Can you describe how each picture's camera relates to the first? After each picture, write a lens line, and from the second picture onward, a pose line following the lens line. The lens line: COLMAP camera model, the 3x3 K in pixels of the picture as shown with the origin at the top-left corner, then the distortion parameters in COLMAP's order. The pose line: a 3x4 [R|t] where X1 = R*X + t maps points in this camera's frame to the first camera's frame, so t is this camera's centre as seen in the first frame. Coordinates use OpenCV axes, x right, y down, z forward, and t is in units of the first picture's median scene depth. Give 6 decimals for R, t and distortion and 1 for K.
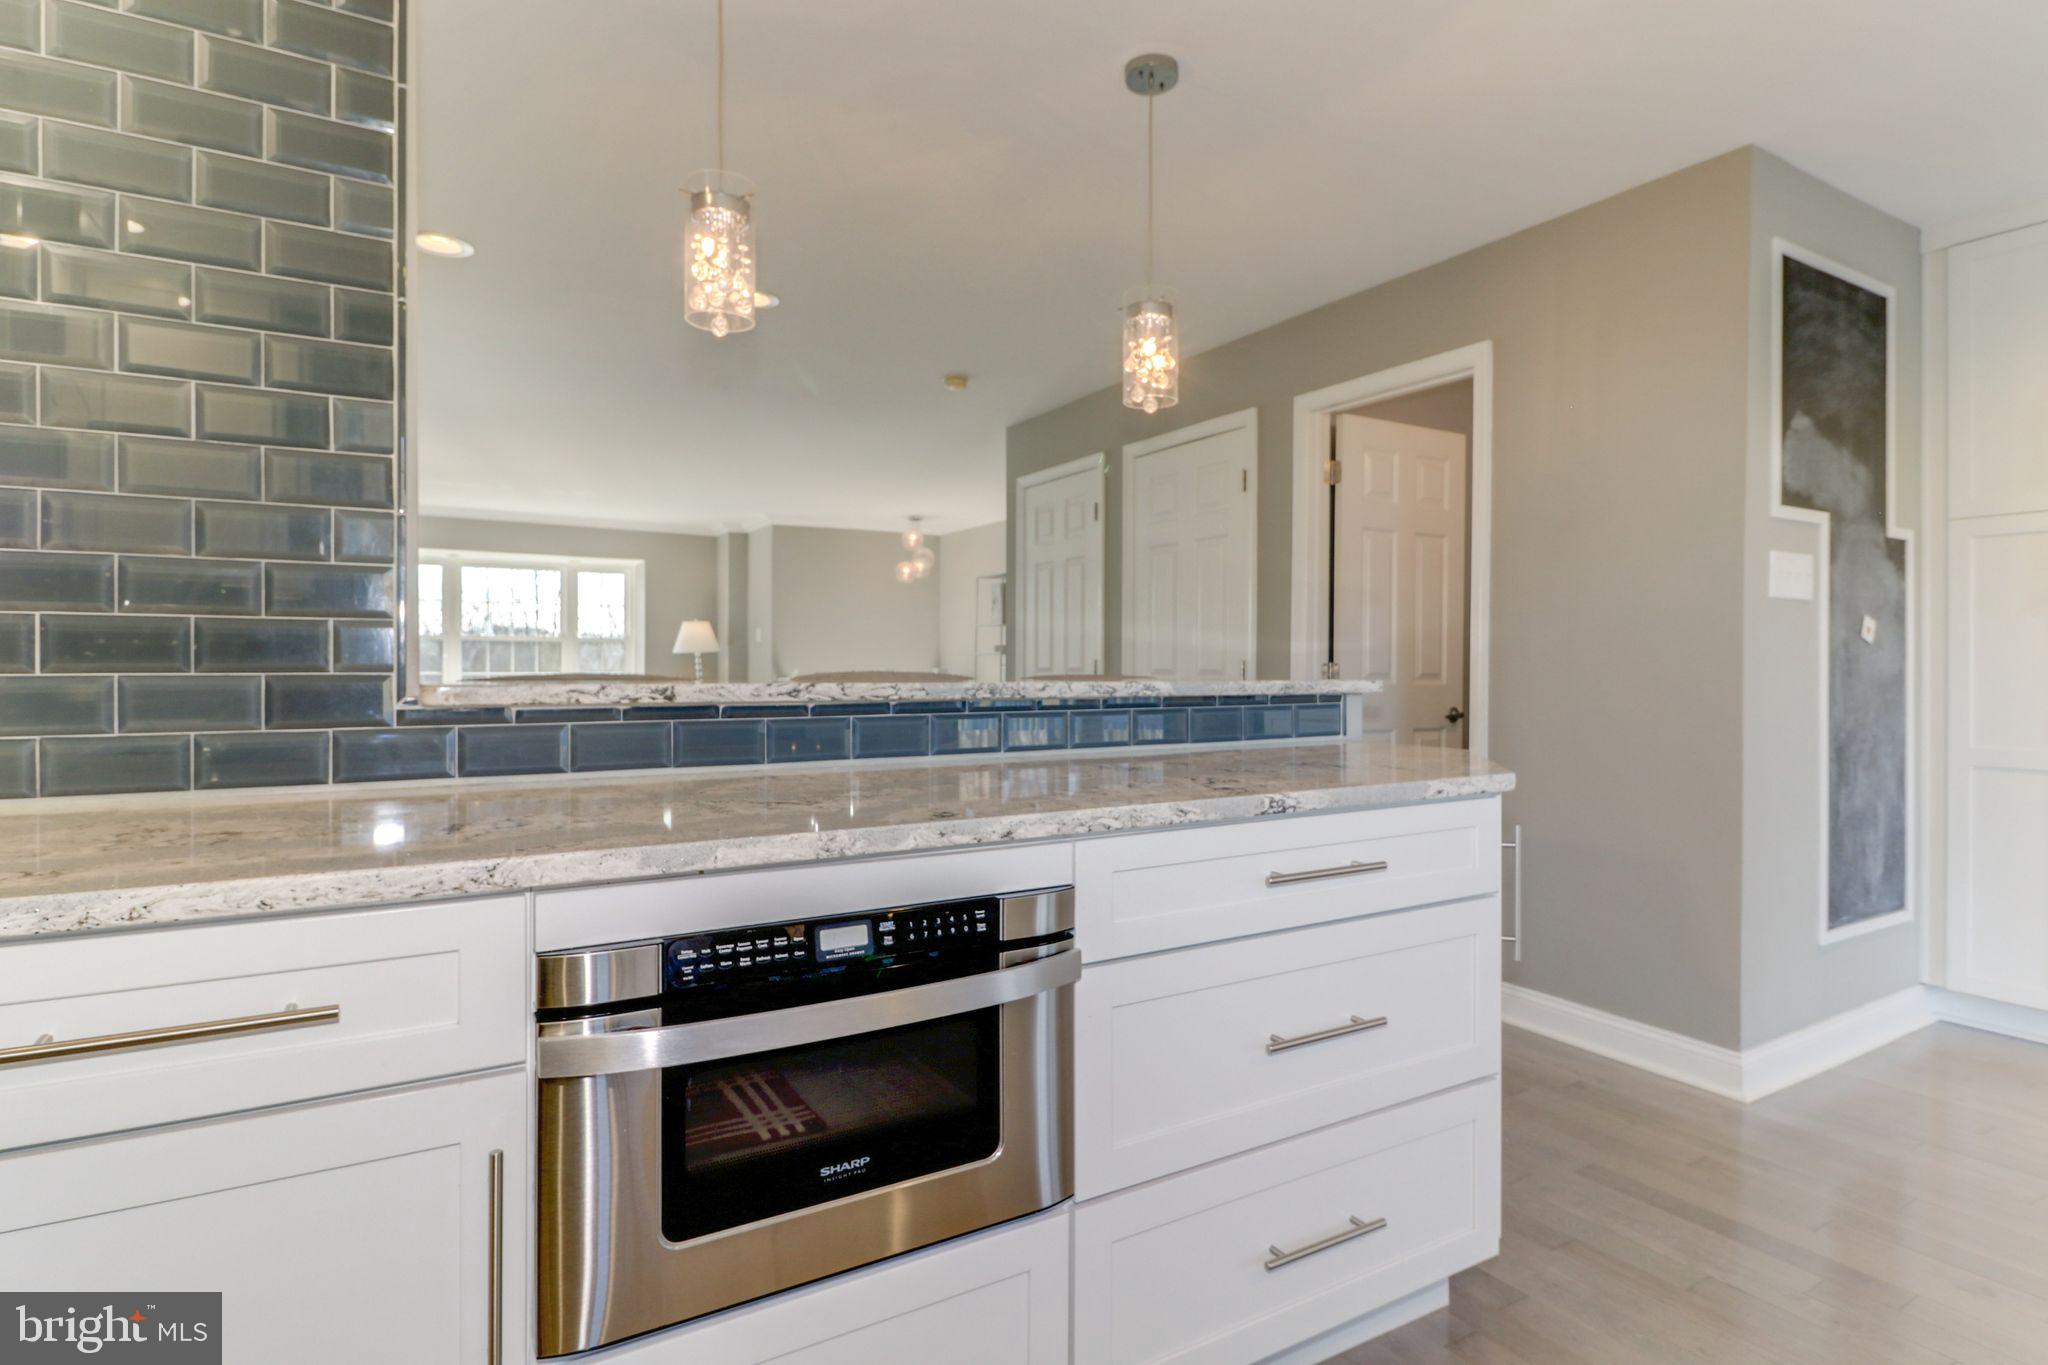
lens RADIAL K [[1038.7, 0, 1025.5], [0, 1038.7, 657.0], [0, 0, 1]] dist [0.001774, -0.000049]
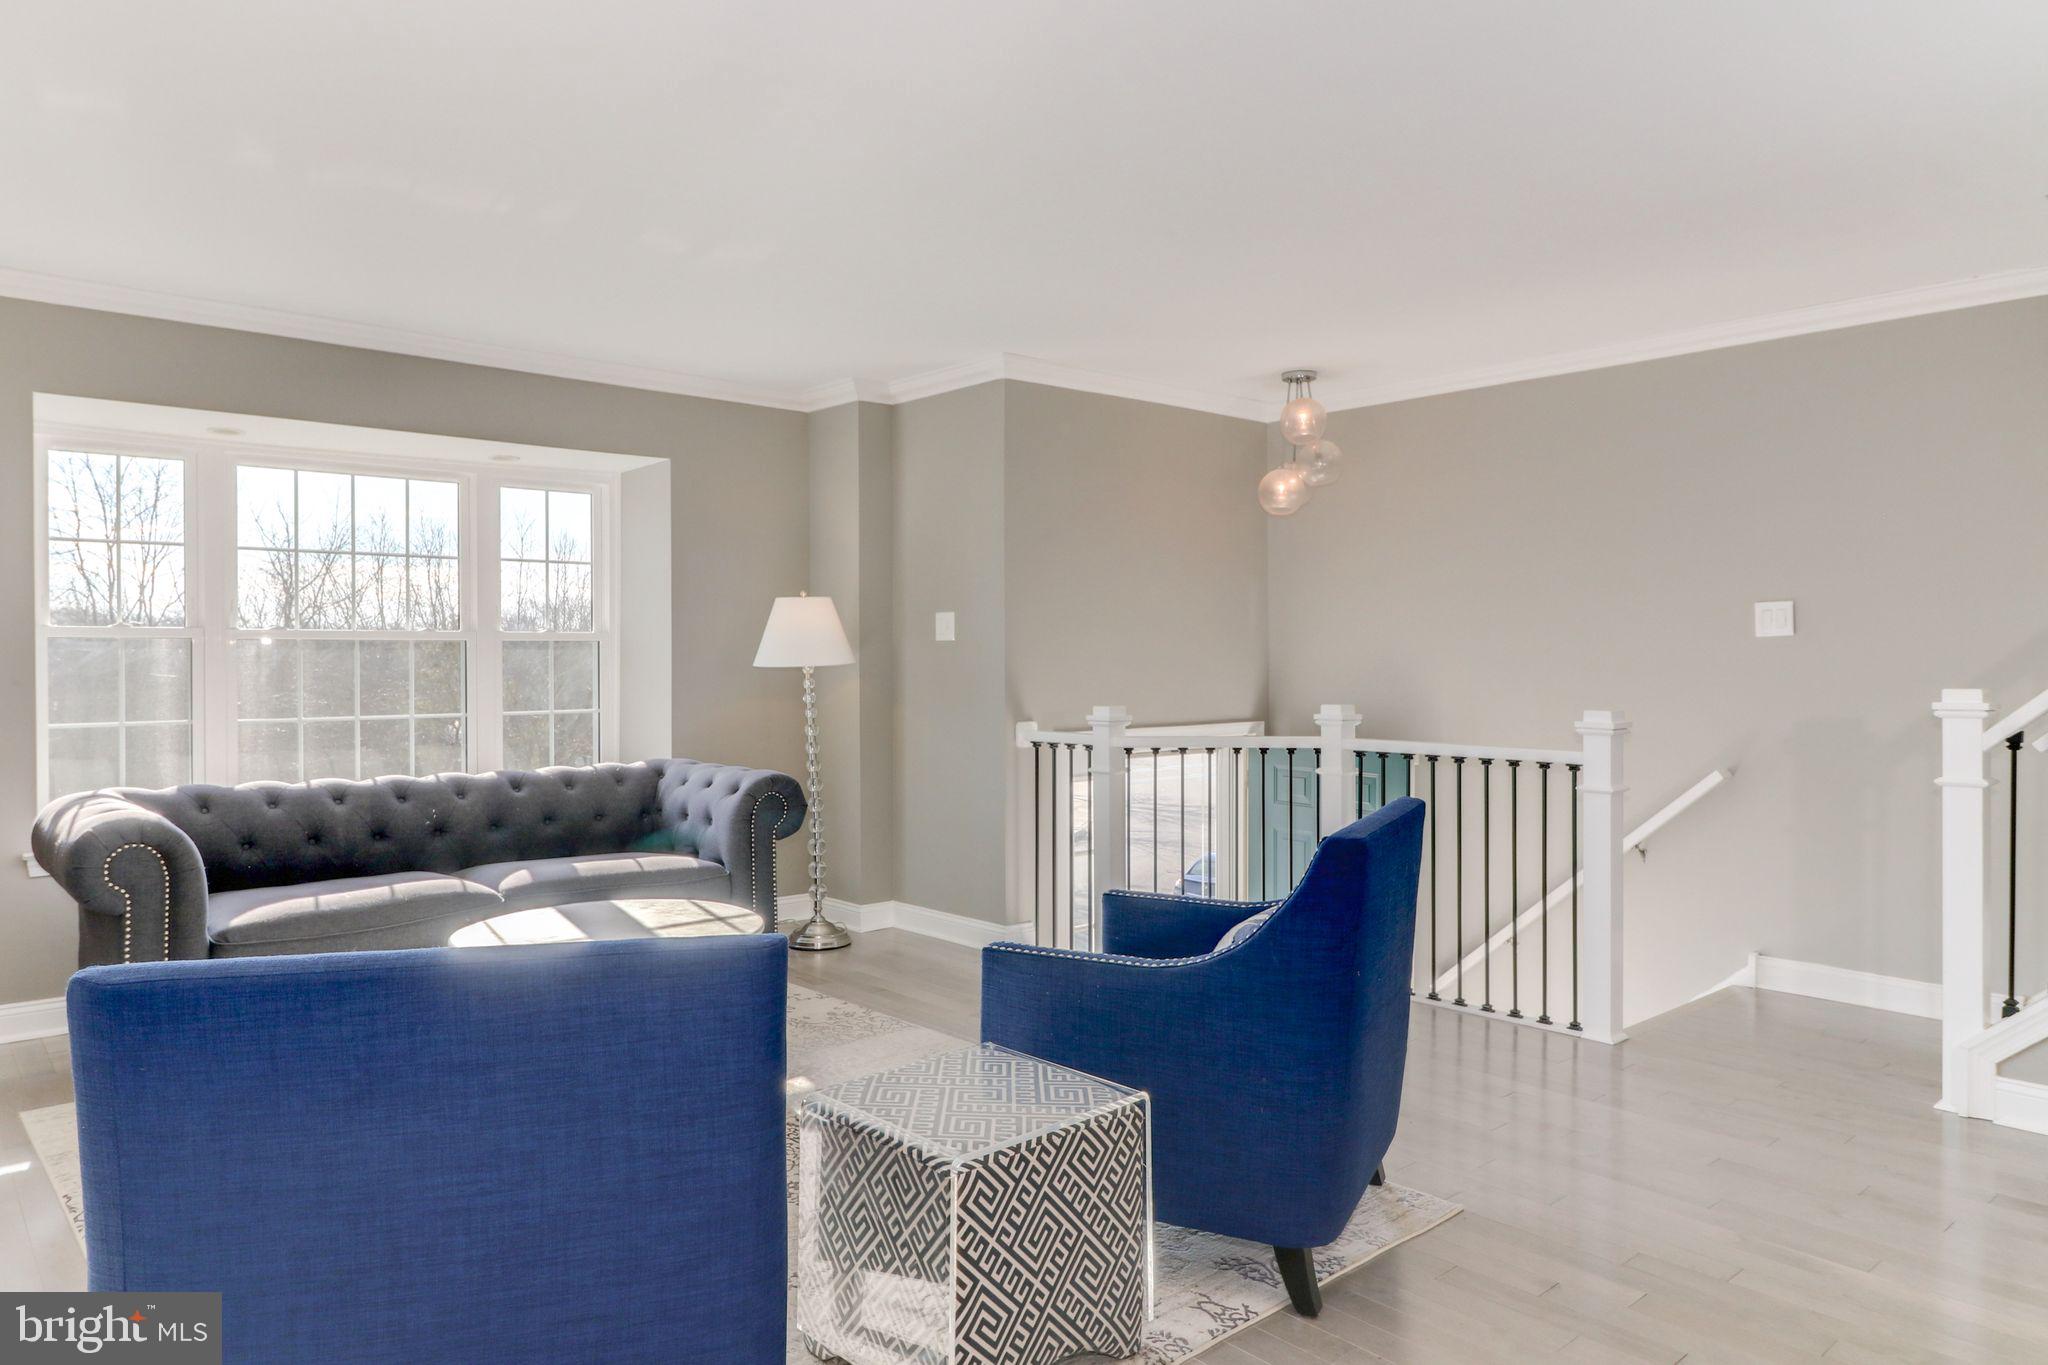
lens RADIAL K [[1325.9, 0, 1042.6], [0, 1325.9, 680.9], [0, 0, 1]] dist [0.011633, -0.012504]
pose [[0.979192, -0.011367, 0.202620, -2.133427], [0.007052, 0.999733, 0.022005, -0.065154], [-0.202816, -0.020118, 0.979010, 2.701282]]
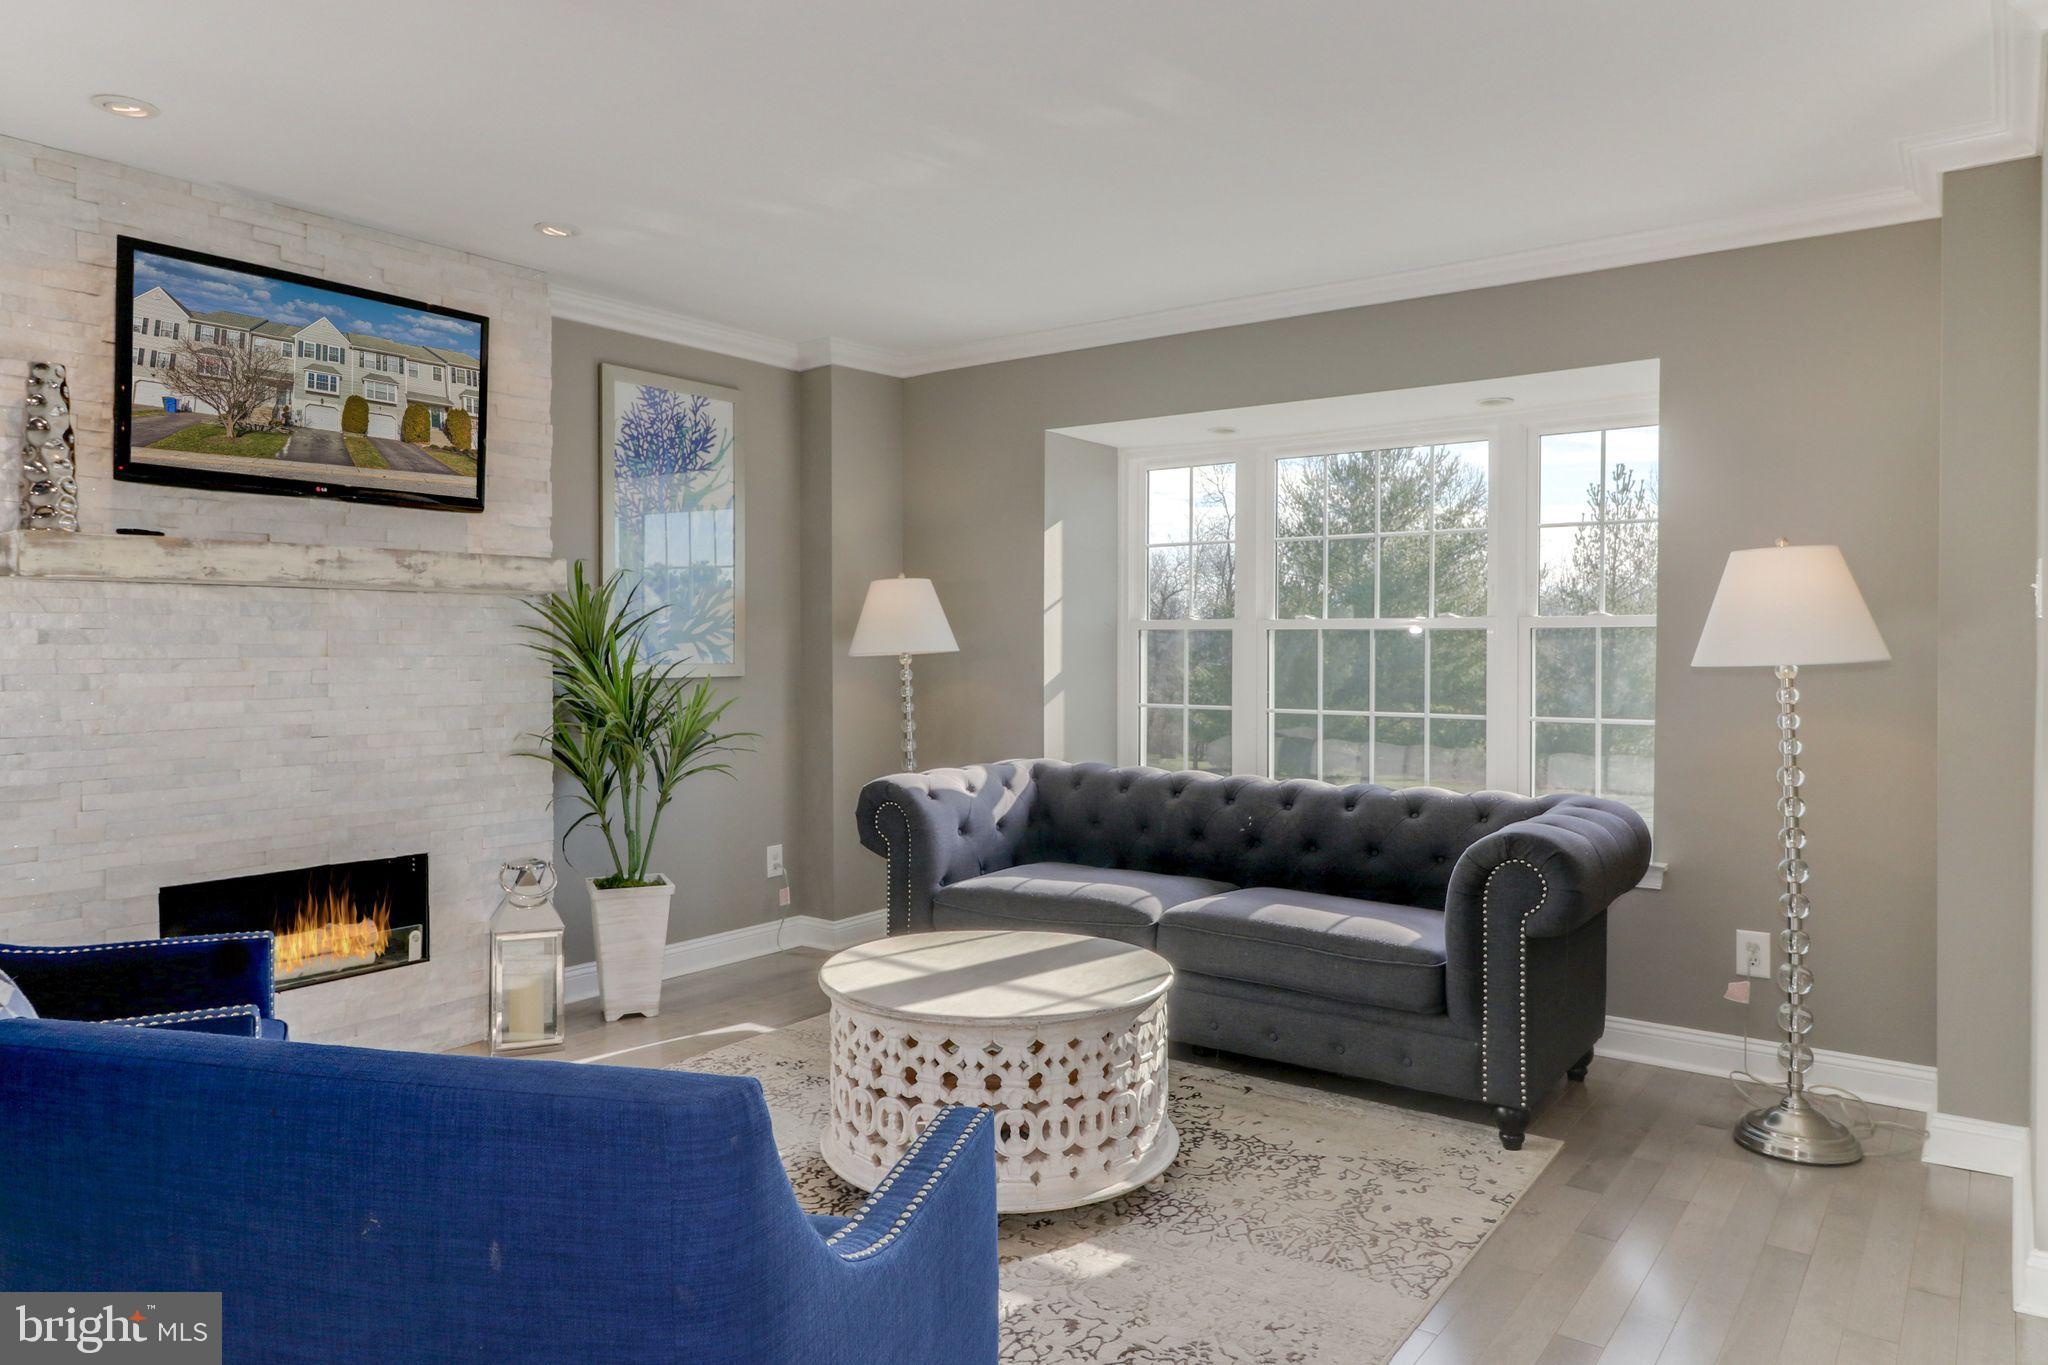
lens RADIAL K [[1325.9, 0, 1024.5], [0, 1325.9, 679.1], [0, 0, 1]] dist [0.011633, -0.012504]
pose [[0.389447, 0.016819, -0.920895, -0.531343], [0.006119, 0.999764, 0.020848, -0.060831], [0.921029, -0.013754, 0.389252, 4.445854]]
